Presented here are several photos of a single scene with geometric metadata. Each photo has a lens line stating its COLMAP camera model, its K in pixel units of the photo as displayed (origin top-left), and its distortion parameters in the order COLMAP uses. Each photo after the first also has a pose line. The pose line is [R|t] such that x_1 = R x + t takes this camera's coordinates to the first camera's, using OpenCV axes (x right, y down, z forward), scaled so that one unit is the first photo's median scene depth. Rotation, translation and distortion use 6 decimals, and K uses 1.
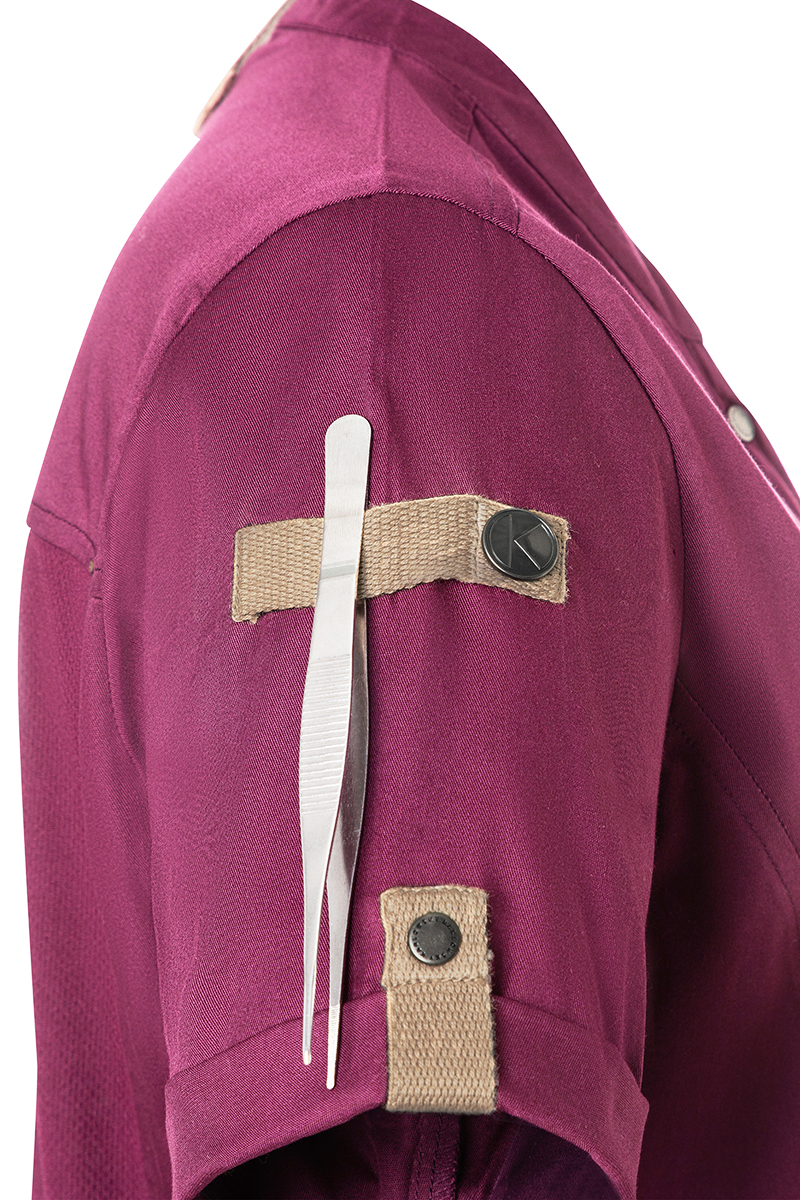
lens RADIAL K [[3560.2, 0, 400.0], [0, 3560.2, 600.0], [0, 0, 1]] dist [0.470210, 0.204315]
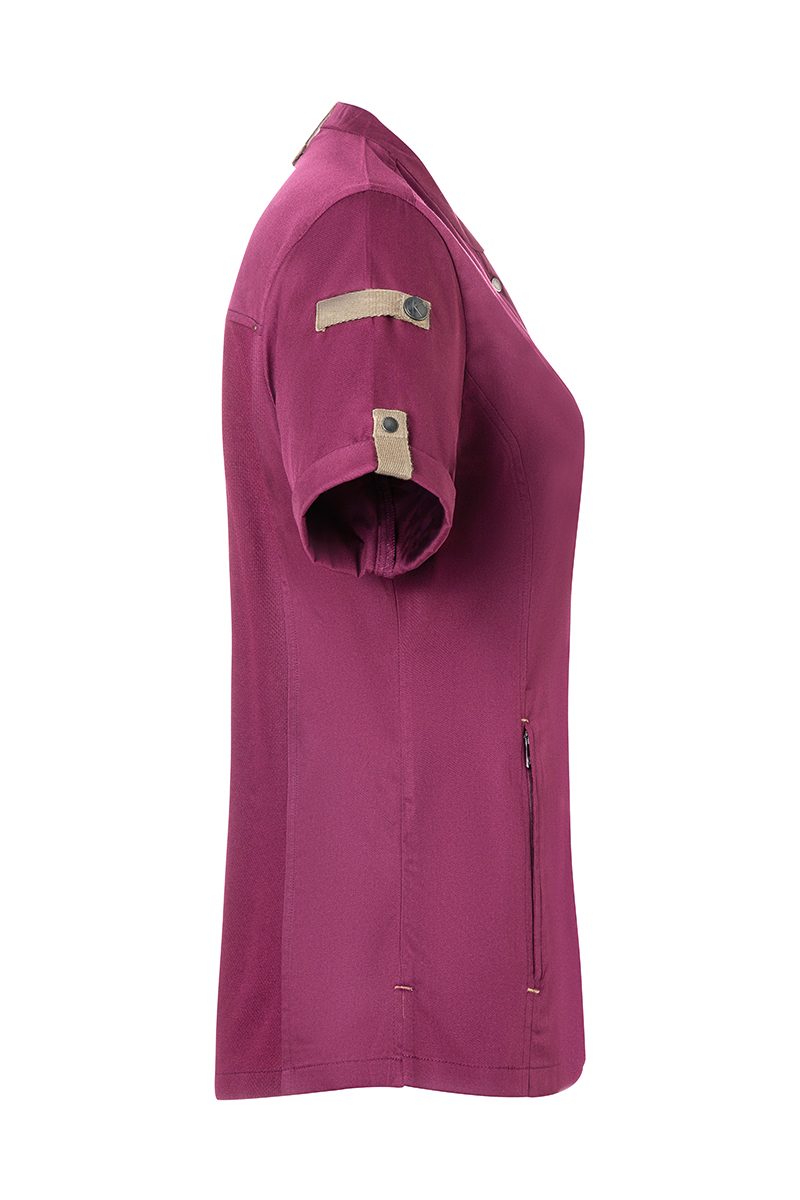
lens RADIAL K [[3560.2, 0, 400.0], [0, 3560.2, 600.0], [0, 0, 1]] dist [0.470210, 0.204315]
pose [[0.998728, 0.002456, 0.050352, -0.125526], [-0.003001, 0.999938, 0.010751, 0.191662], [-0.050323, -0.010889, 0.998674, -1.950815]]
